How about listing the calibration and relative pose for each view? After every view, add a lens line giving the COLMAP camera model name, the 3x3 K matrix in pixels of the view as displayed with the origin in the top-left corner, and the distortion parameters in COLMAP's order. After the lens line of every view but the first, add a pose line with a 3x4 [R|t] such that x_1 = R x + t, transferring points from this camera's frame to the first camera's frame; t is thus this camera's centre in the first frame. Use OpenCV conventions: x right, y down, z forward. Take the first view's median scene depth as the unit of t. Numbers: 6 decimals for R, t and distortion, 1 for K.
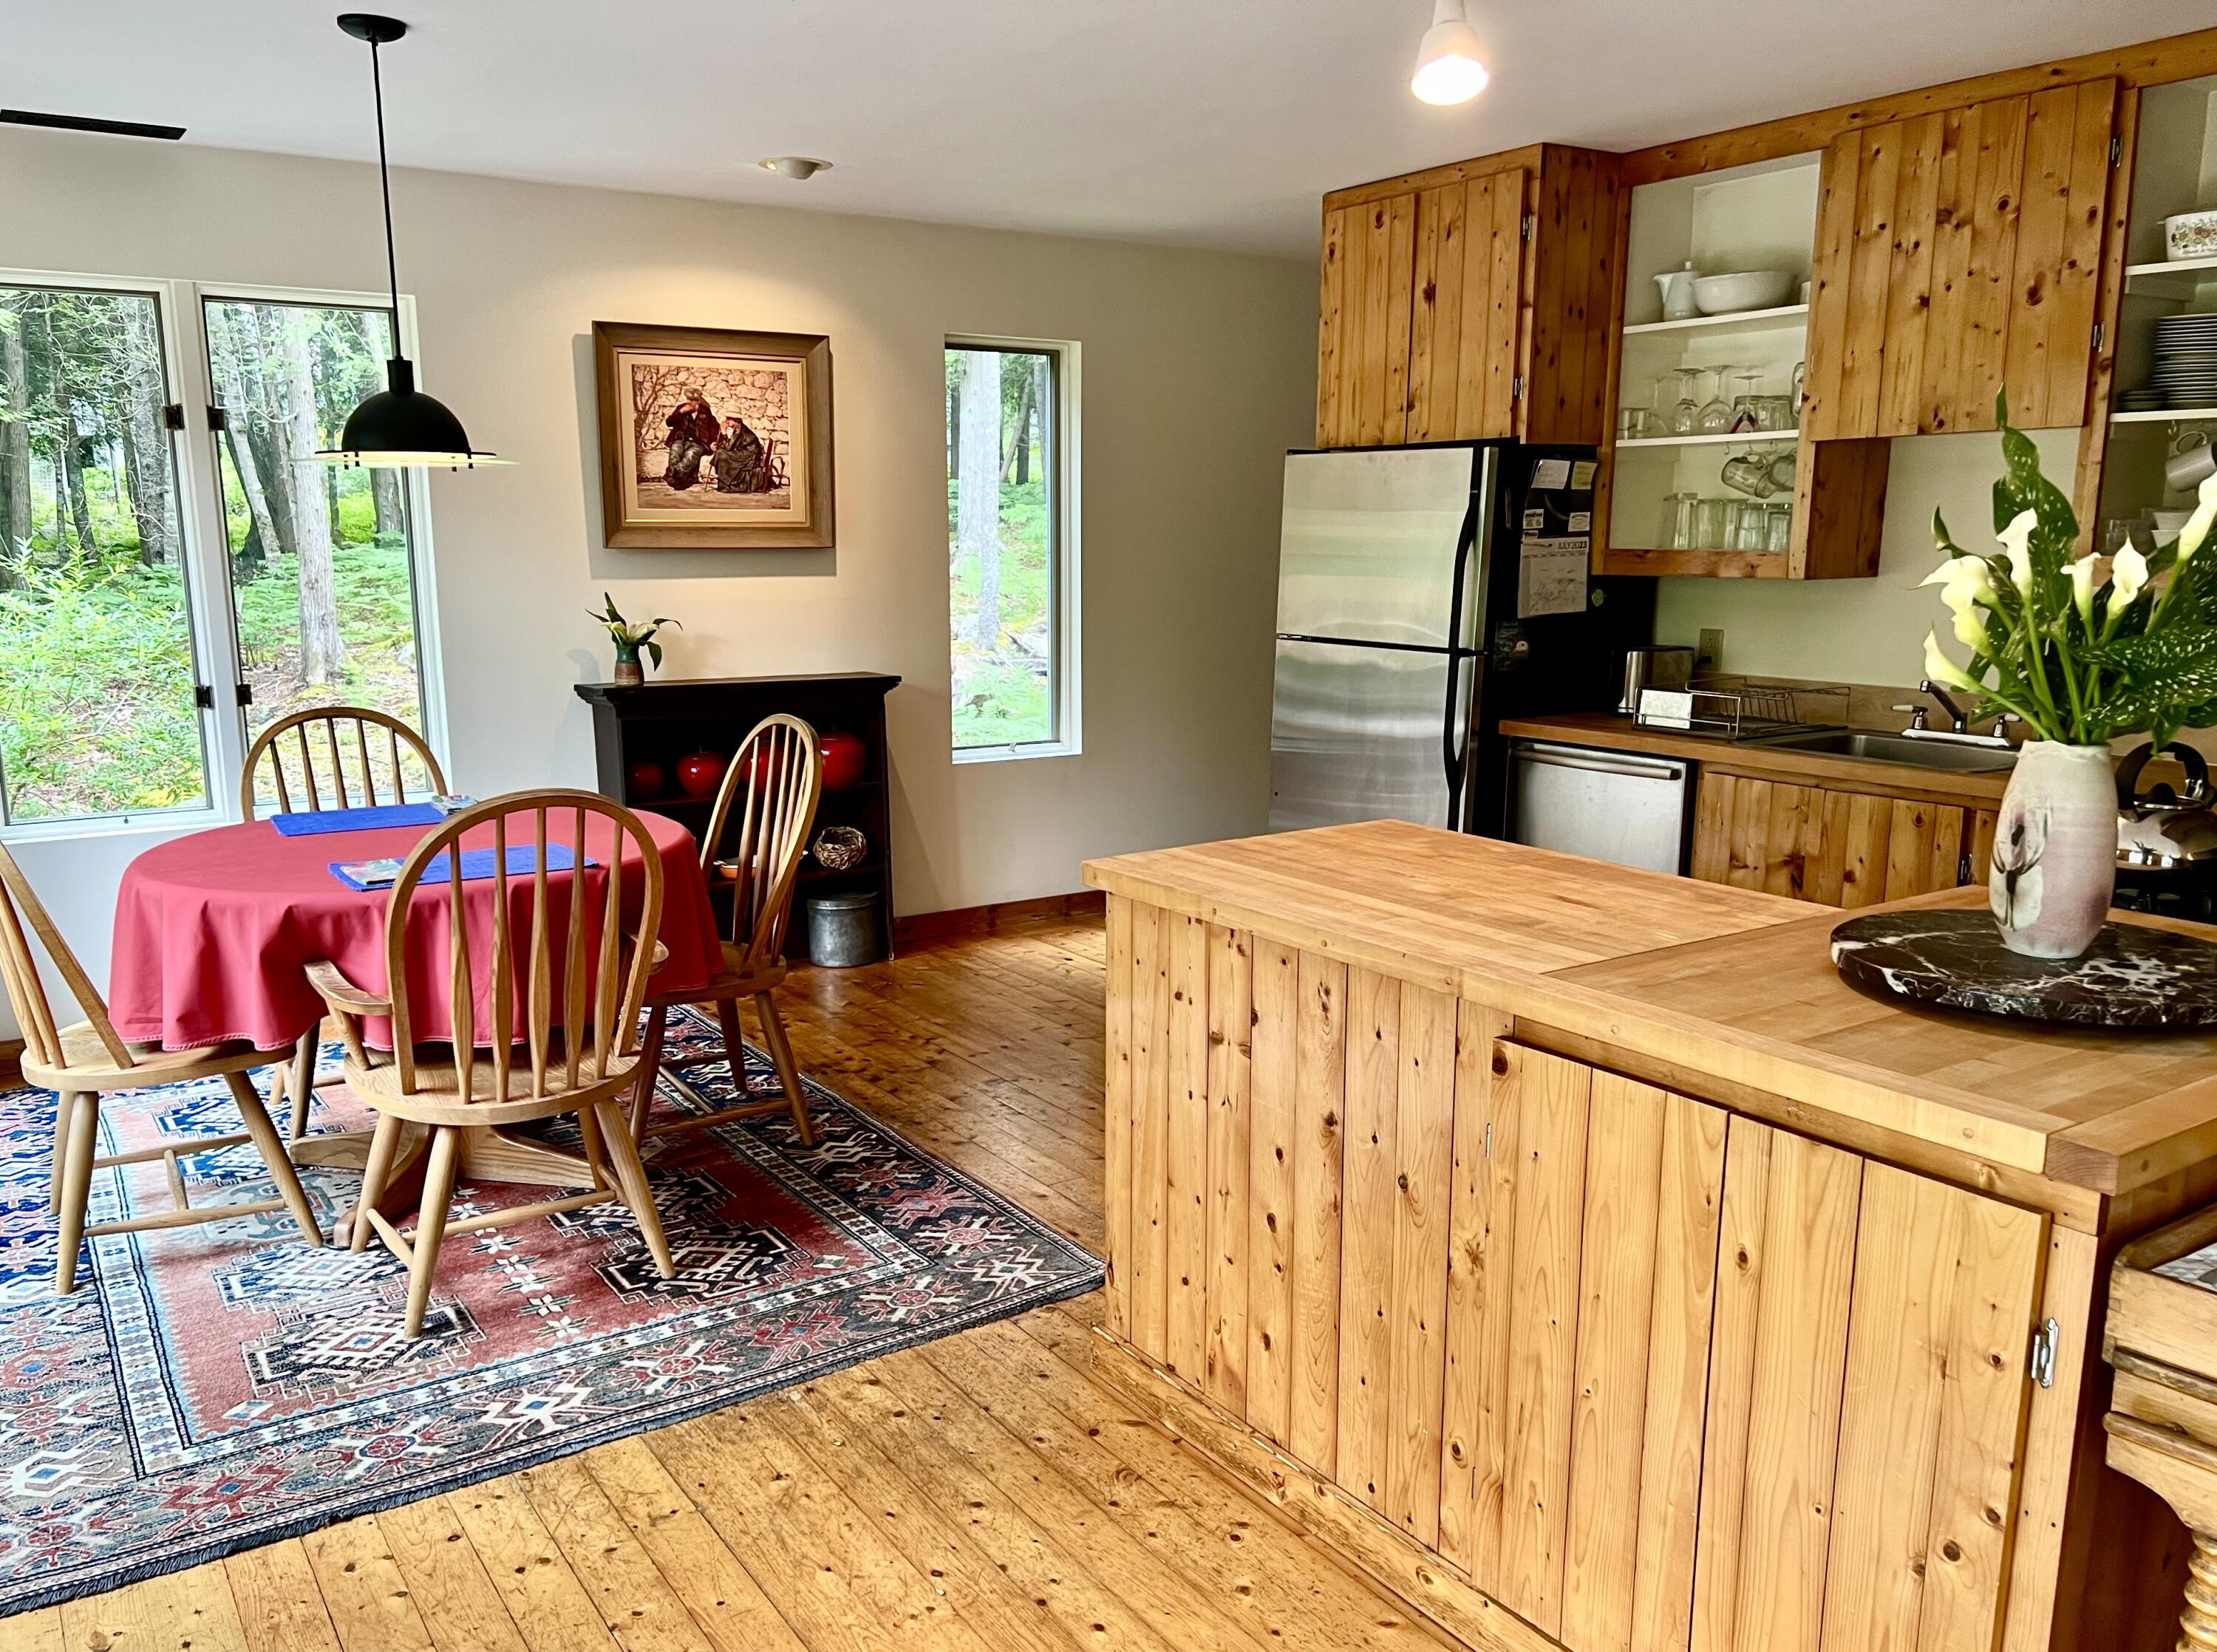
lens RADIAL K [[1666.6, 0, 1106.6], [0, 1666.6, 834.8], [0, 0, 1]] dist [-0.022785, -0.009606]
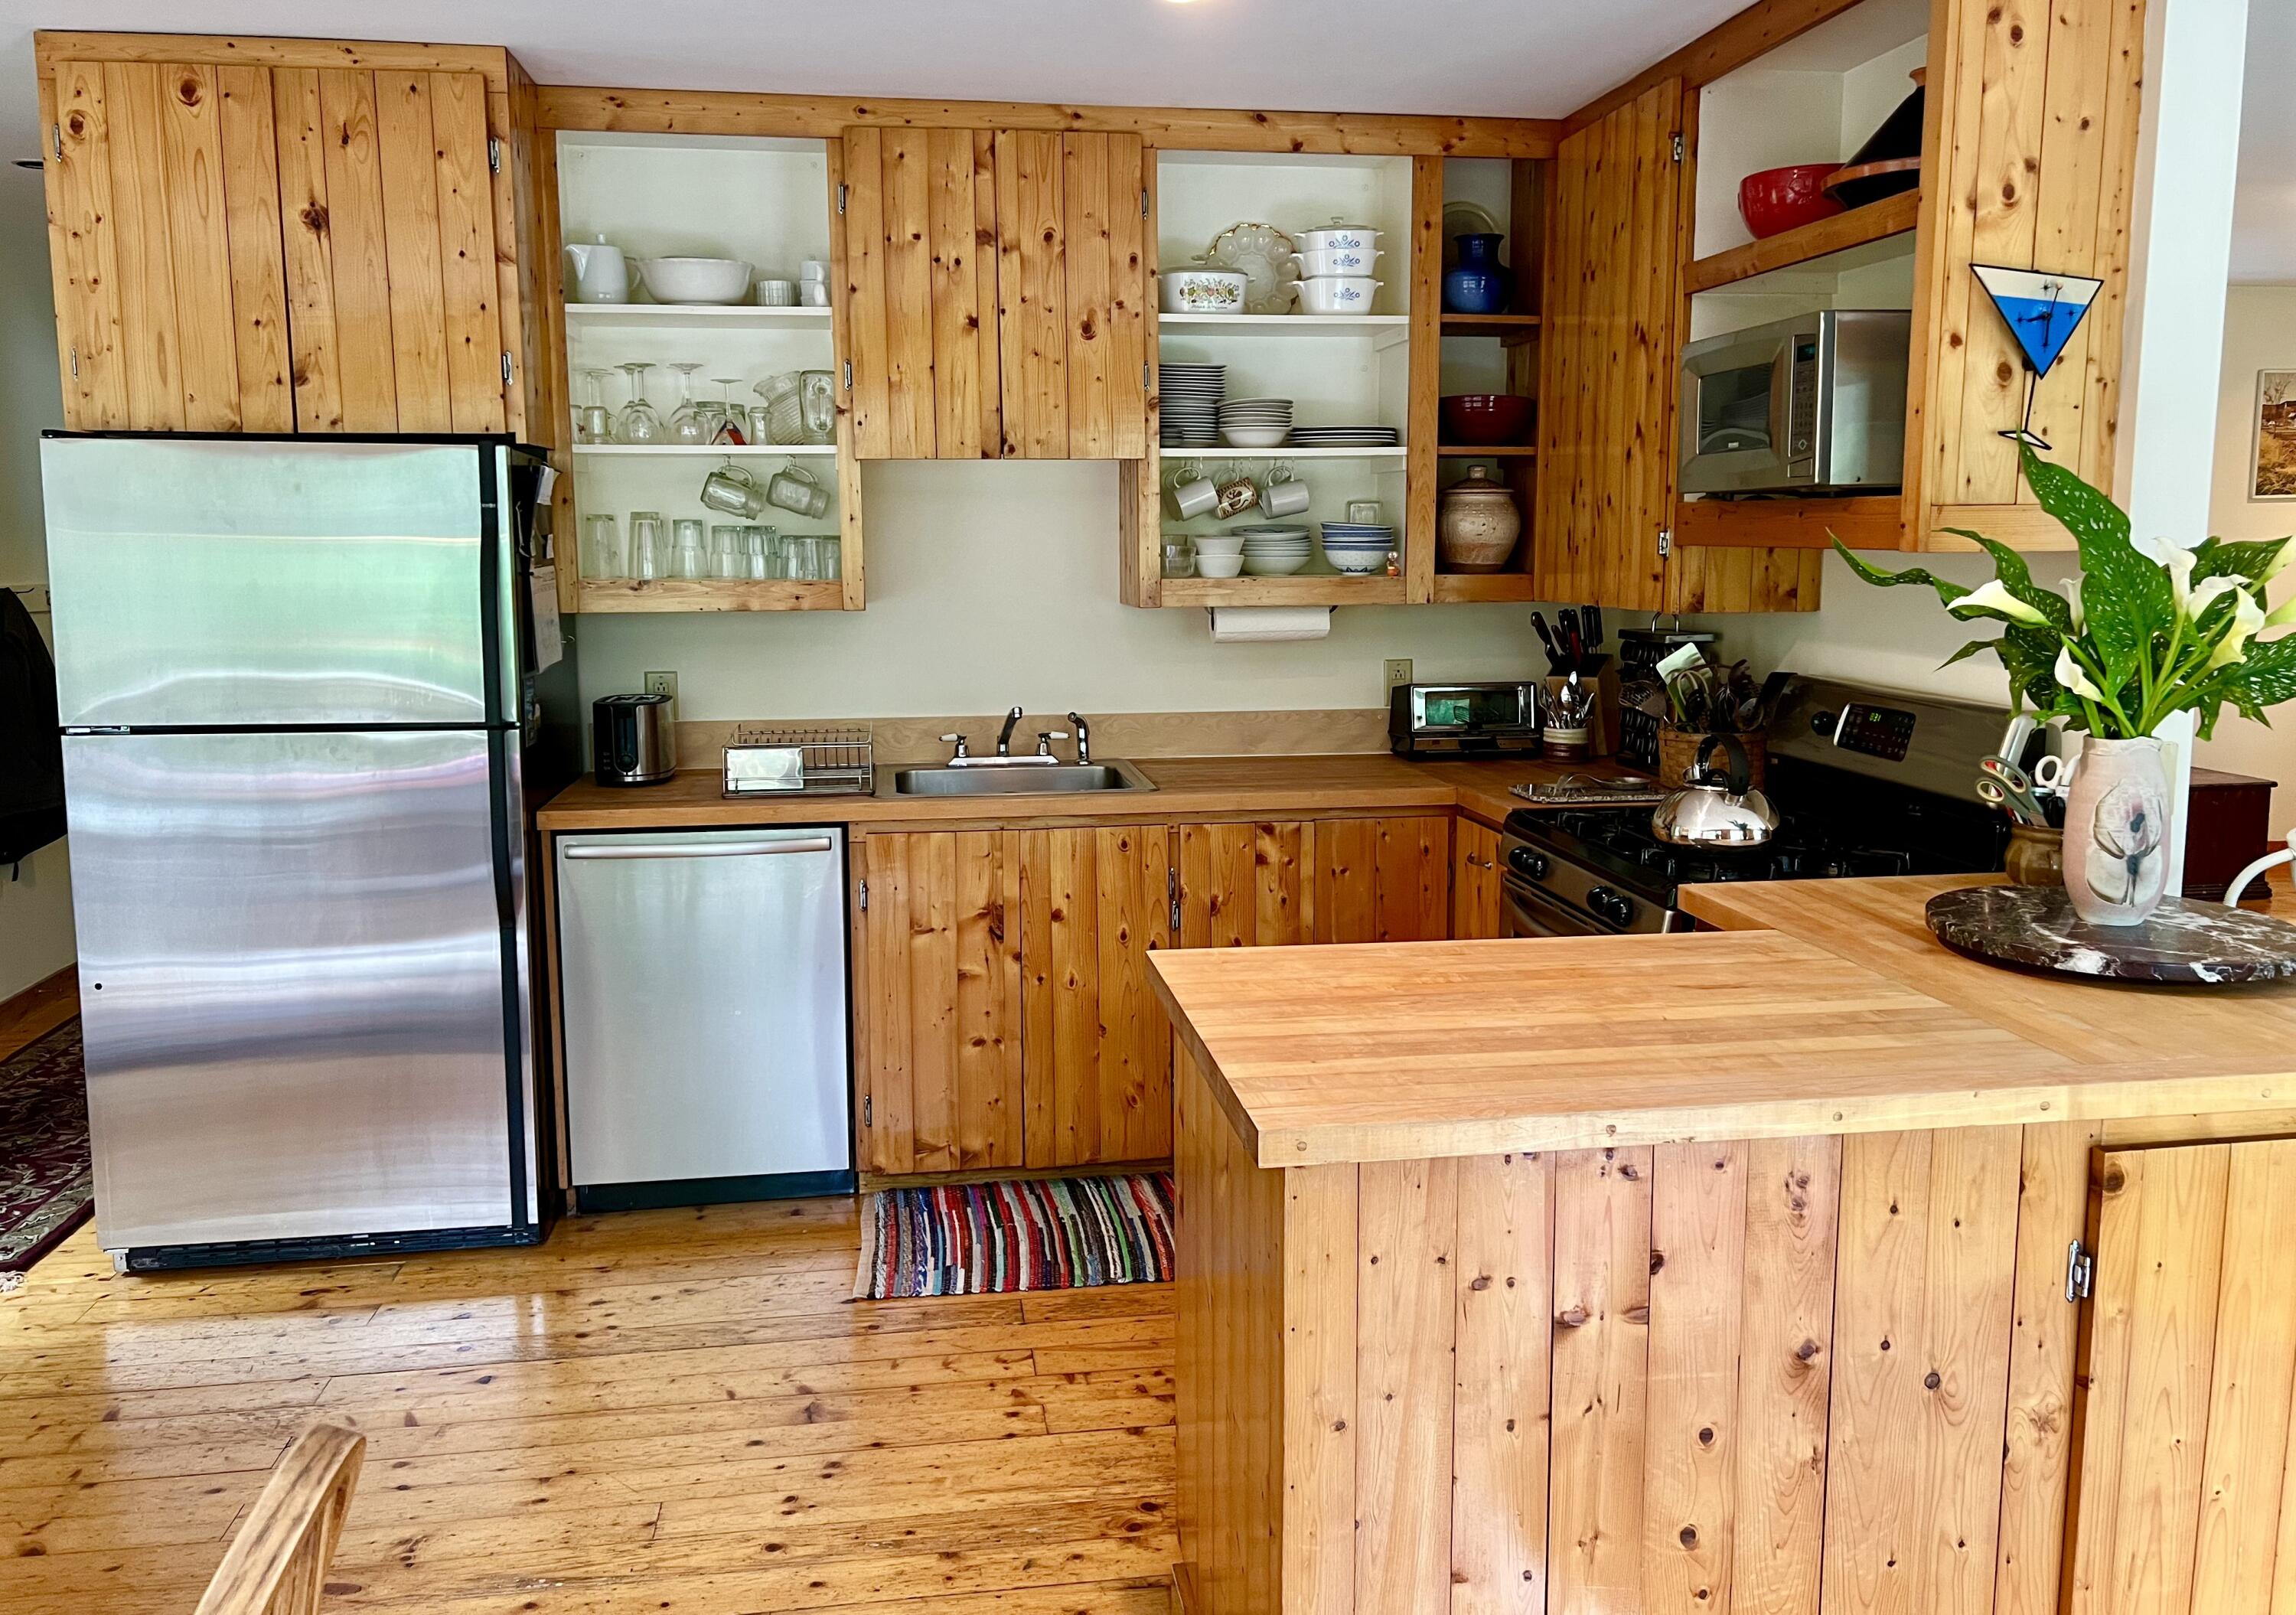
lens RADIAL K [[1628.0, 0, 1116.4], [0, 1628.0, 766.0], [0, 0, 1]] dist [0.016454, -0.026364]
pose [[0.447694, -0.115787, 0.886659, -0.355712], [0.163260, 0.985498, 0.046260, -0.097009], [-0.879157, 0.124045, 0.460105, 0.523973]]
